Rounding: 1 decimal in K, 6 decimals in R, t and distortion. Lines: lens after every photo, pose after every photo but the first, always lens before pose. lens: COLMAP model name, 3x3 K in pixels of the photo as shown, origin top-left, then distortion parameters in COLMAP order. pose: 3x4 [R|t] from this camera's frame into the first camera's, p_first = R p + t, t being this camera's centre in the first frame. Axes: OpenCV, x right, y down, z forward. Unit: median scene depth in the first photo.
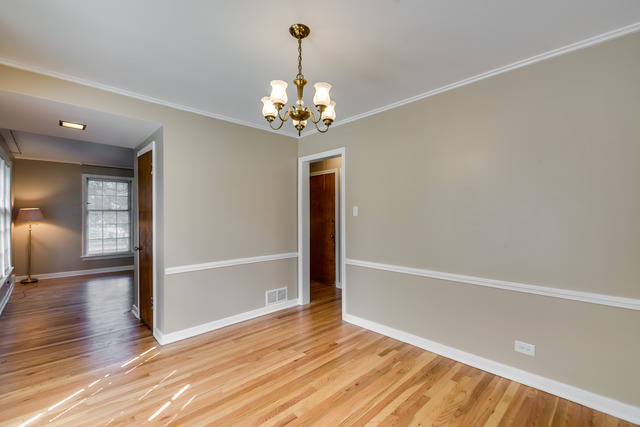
lens RADIAL K [[284.6, 0, 328.1], [0, 284.6, 214.7], [0, 0, 1]] dist [-0.000293, -0.000447]
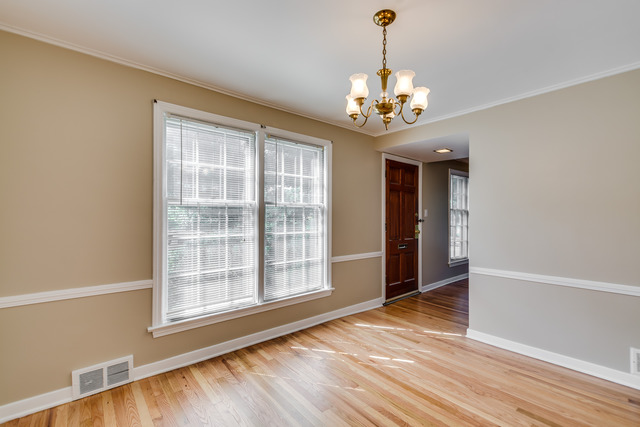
lens RADIAL K [[284.6, 0, 328.1], [0, 284.6, 214.7], [0, 0, 1]] dist [-0.000293, -0.000447]
pose [[-0.070738, -0.004650, -0.997484, 0.659666], [0.000769, 0.999989, -0.004716, 0.001333], [0.997495, -0.001100, -0.070734, 0.693830]]
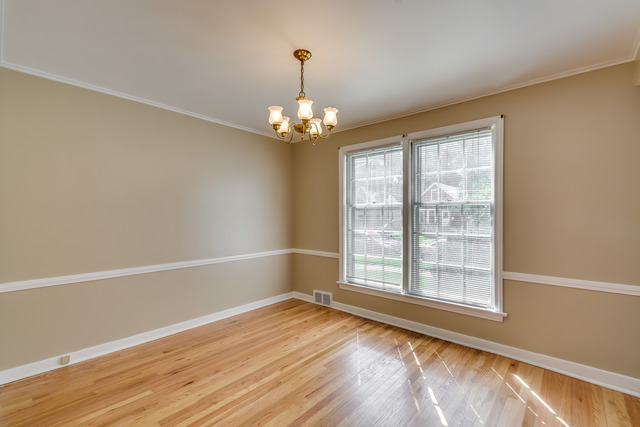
lens RADIAL K [[284.6, 0, 328.1], [0, 284.6, 214.7], [0, 0, 1]] dist [-0.000293, -0.000447]
pose [[-0.997443, 0.002358, -0.071424, -0.094717], [0.002986, 0.999958, -0.008688, 0.006096], [0.071400, -0.008880, -0.997408, 1.682162]]
